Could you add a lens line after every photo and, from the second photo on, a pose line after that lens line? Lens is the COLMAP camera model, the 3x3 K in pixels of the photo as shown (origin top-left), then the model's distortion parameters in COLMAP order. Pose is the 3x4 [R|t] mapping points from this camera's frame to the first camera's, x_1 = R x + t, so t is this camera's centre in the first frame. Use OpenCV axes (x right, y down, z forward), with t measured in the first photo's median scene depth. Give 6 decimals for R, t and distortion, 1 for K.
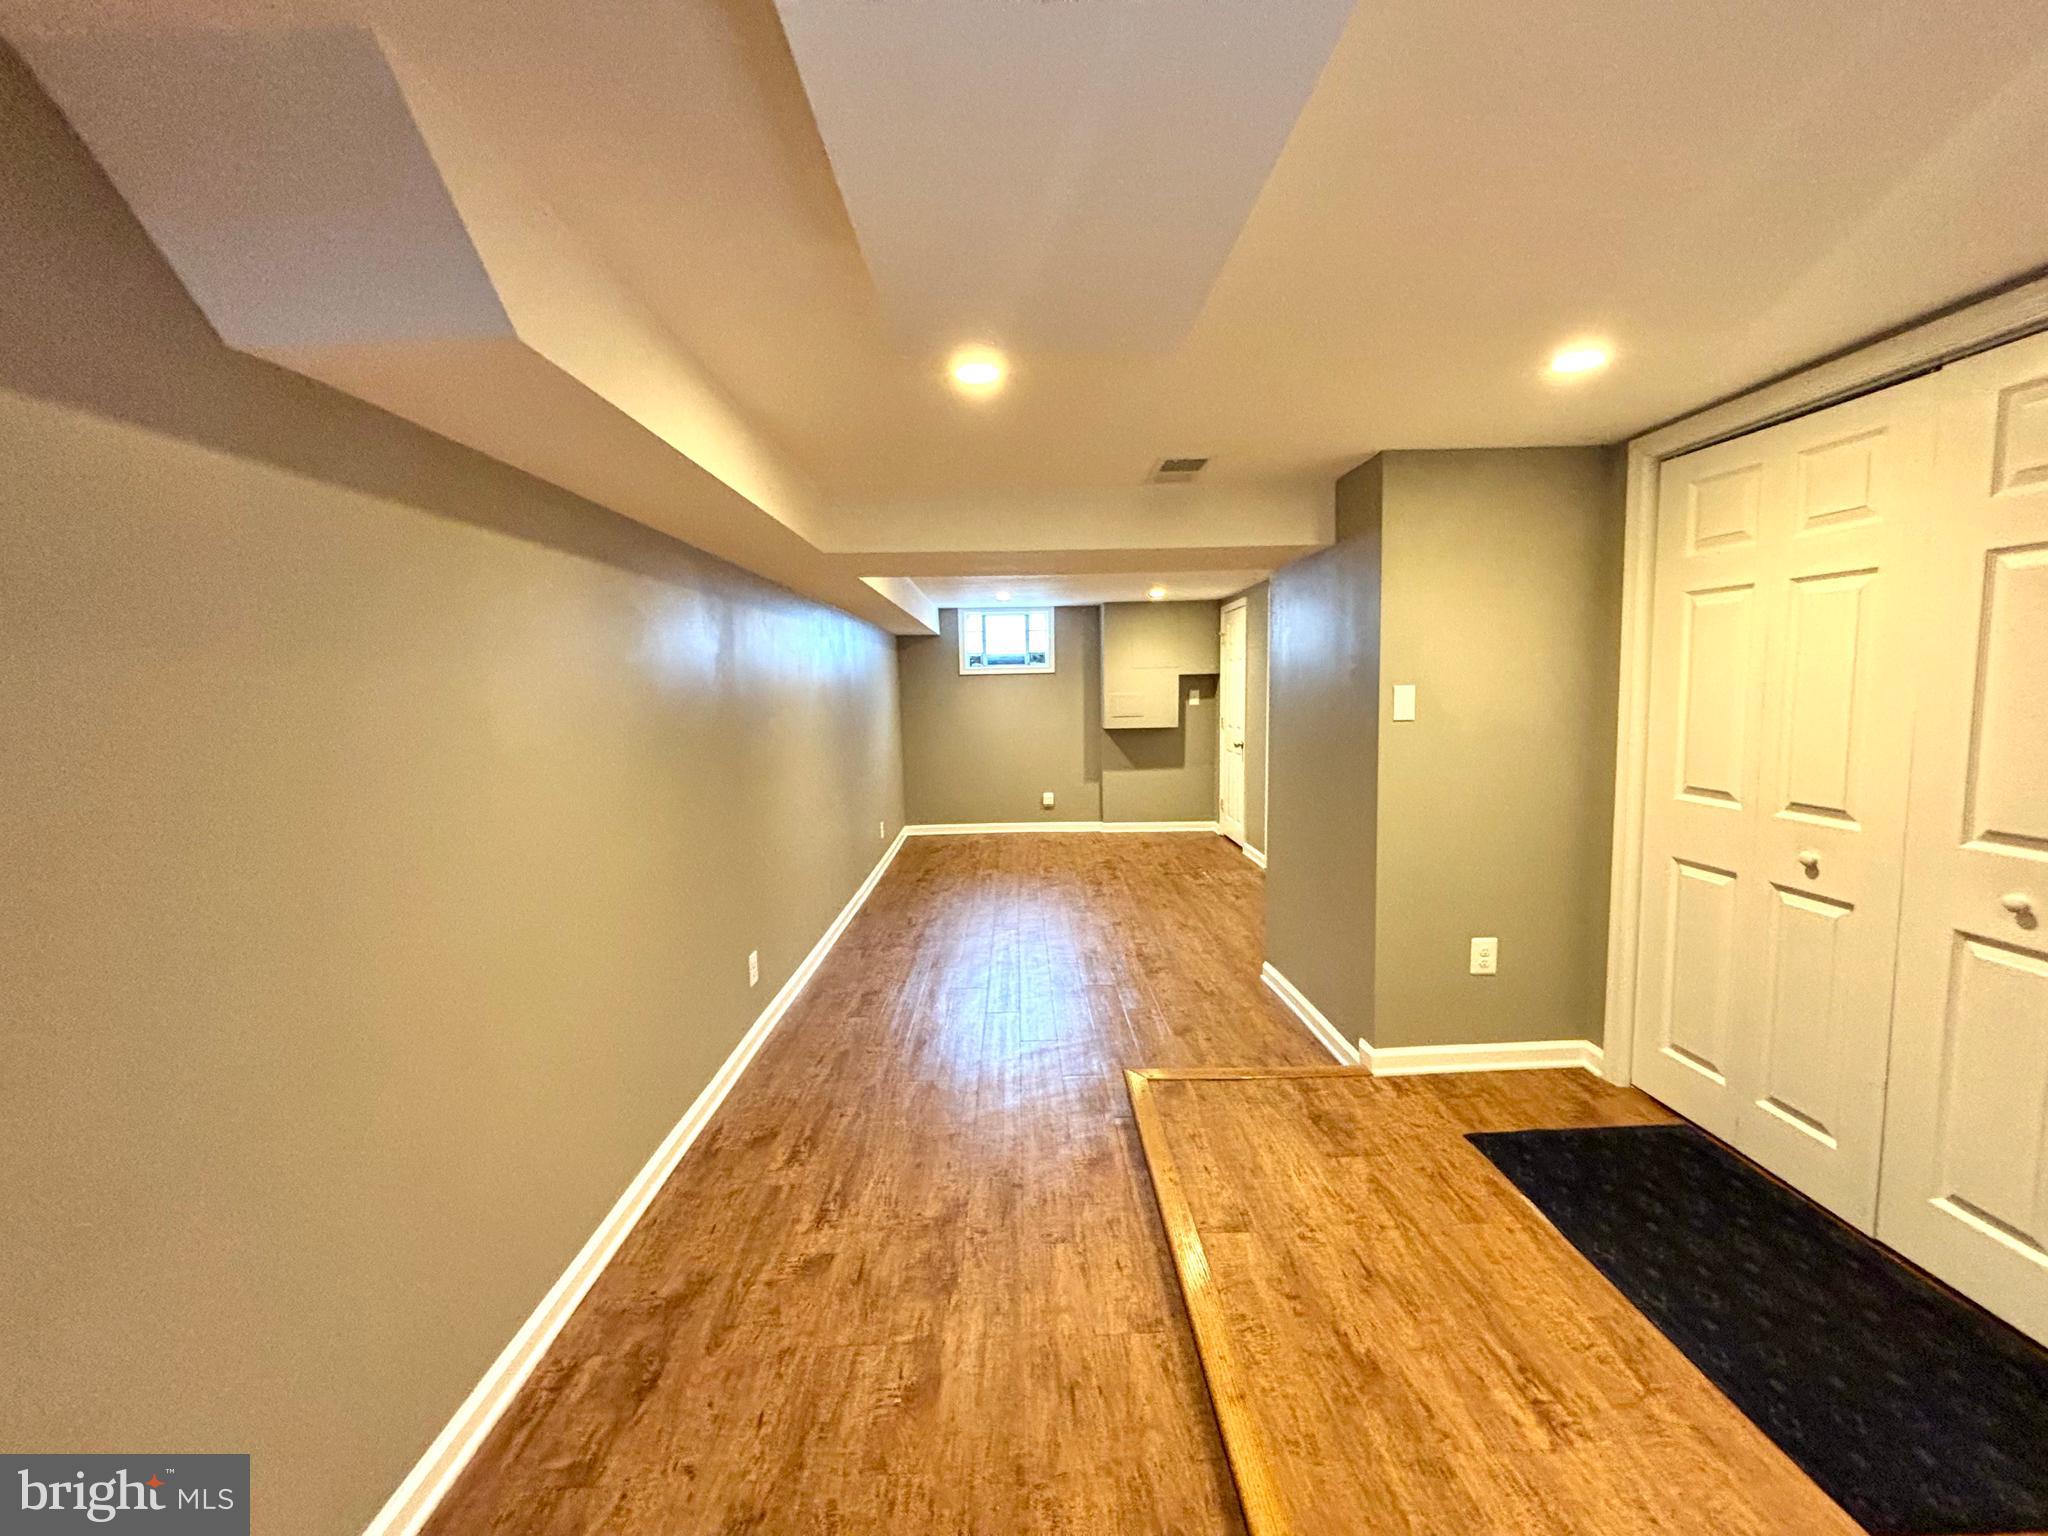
lens RADIAL K [[836.2, 0, 1025.2], [0, 836.2, 763.0], [0, 0, 1]] dist [0.014829, -0.000003]
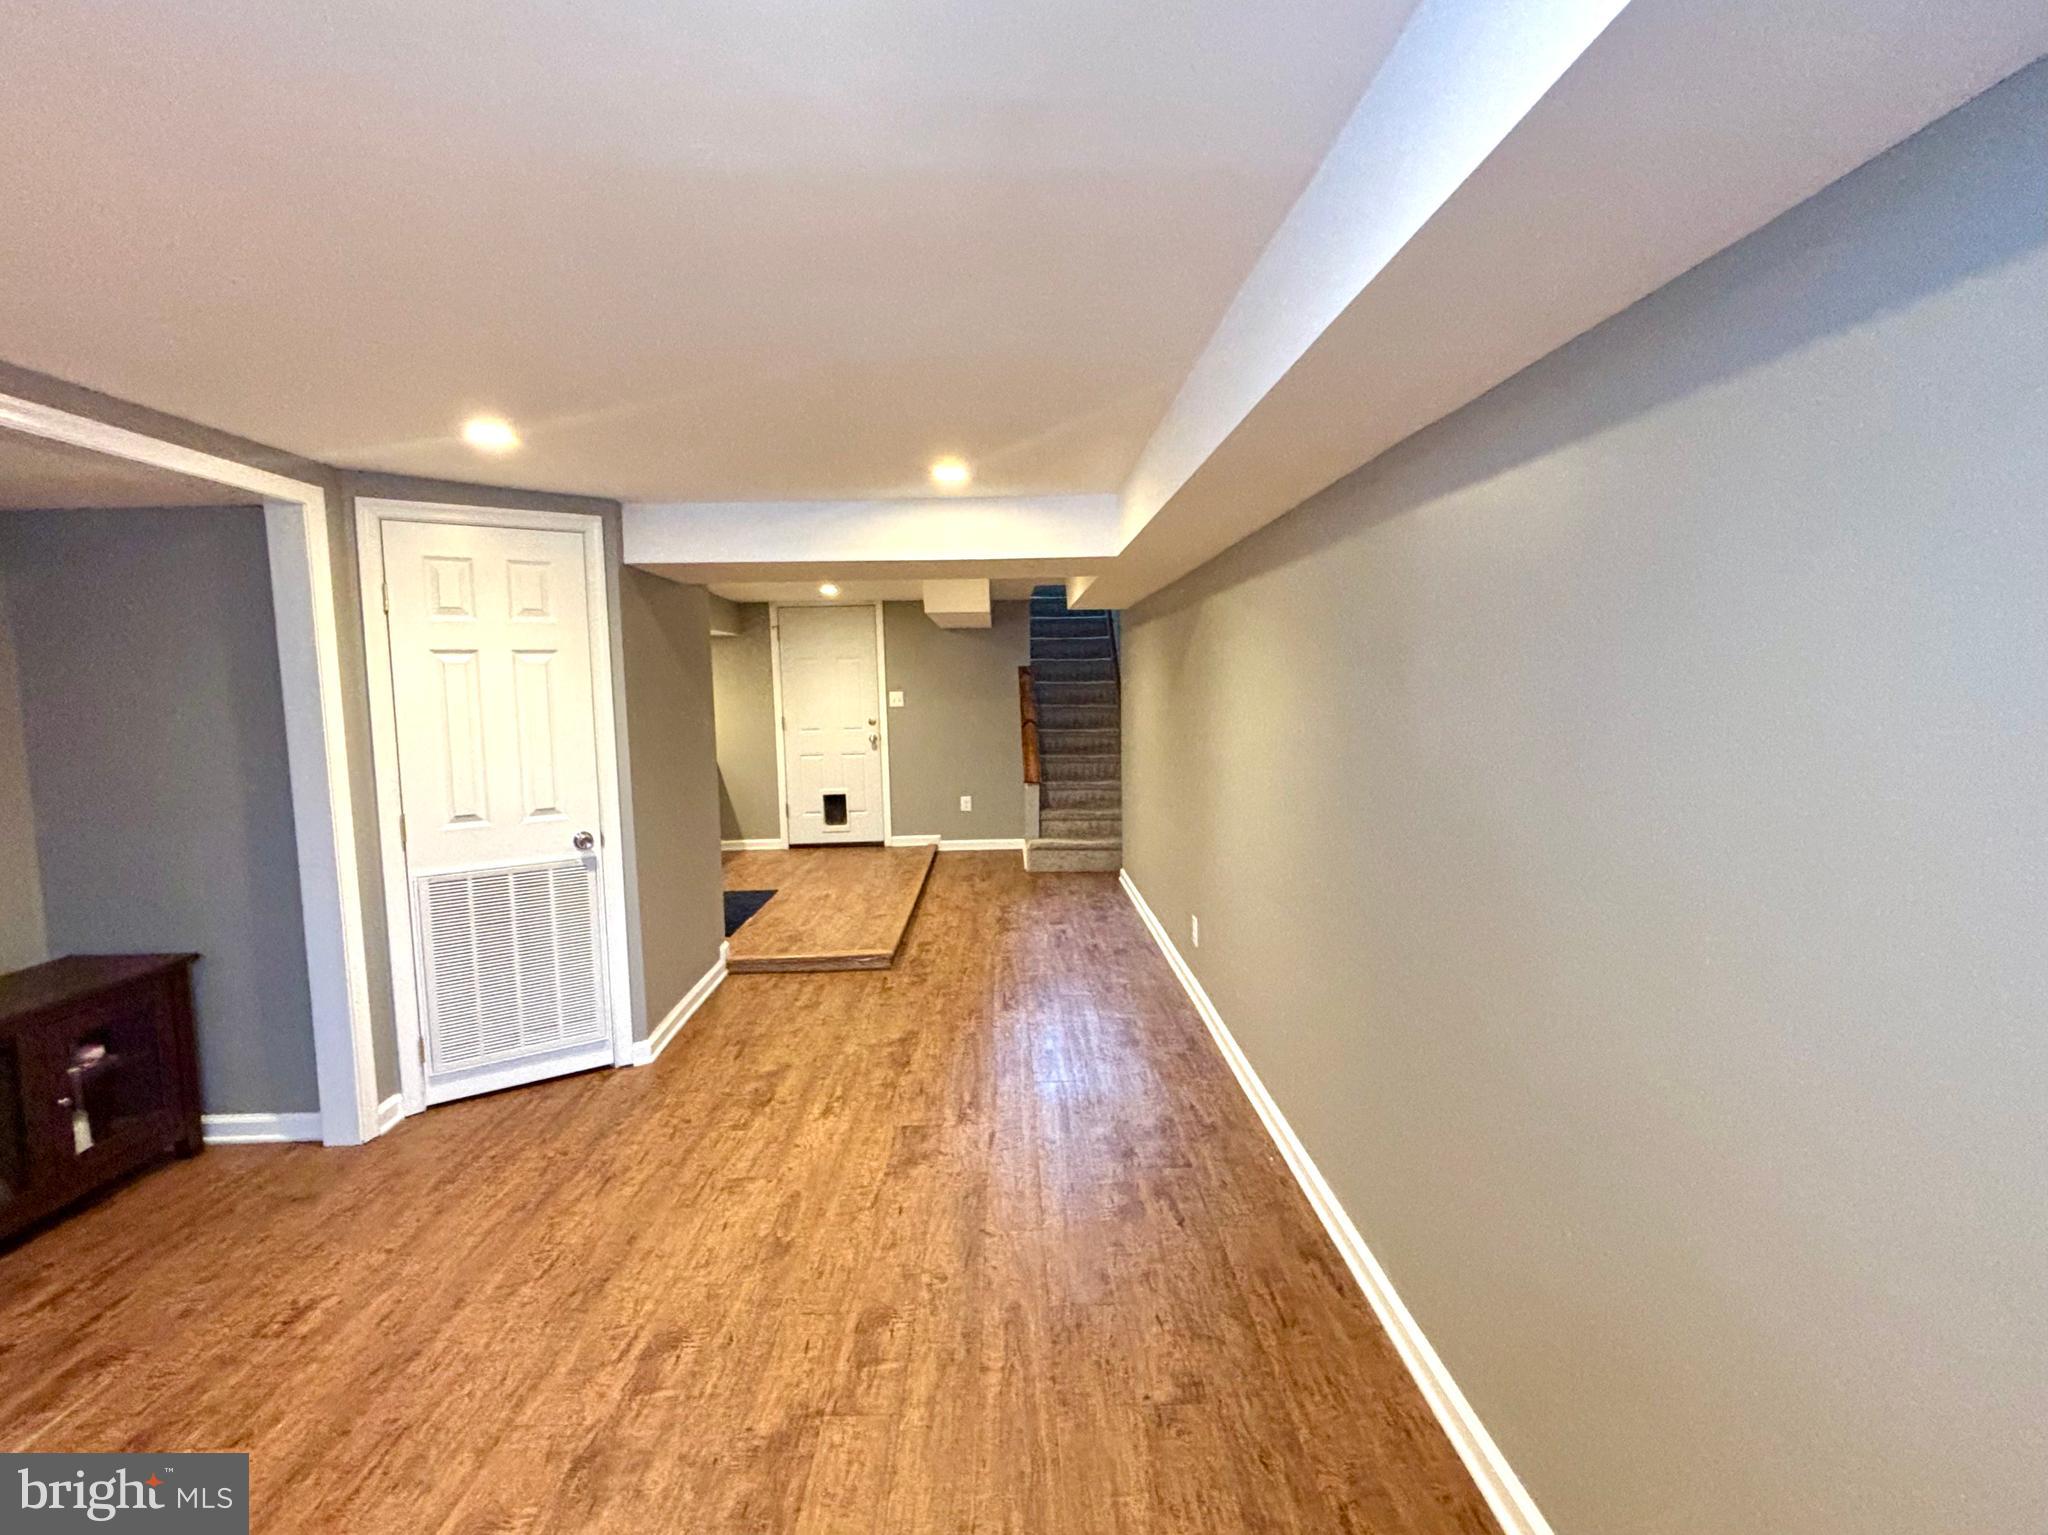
lens RADIAL K [[836.2, 0, 1025.2], [0, 836.2, 762.5], [0, 0, 1]] dist [0.014829, -0.000003]
pose [[-0.998908, 0.044315, -0.014767, -0.086084], [0.040774, 0.981475, 0.187203, -0.180778], [0.022789, 0.186397, -0.982210, 1.927533]]
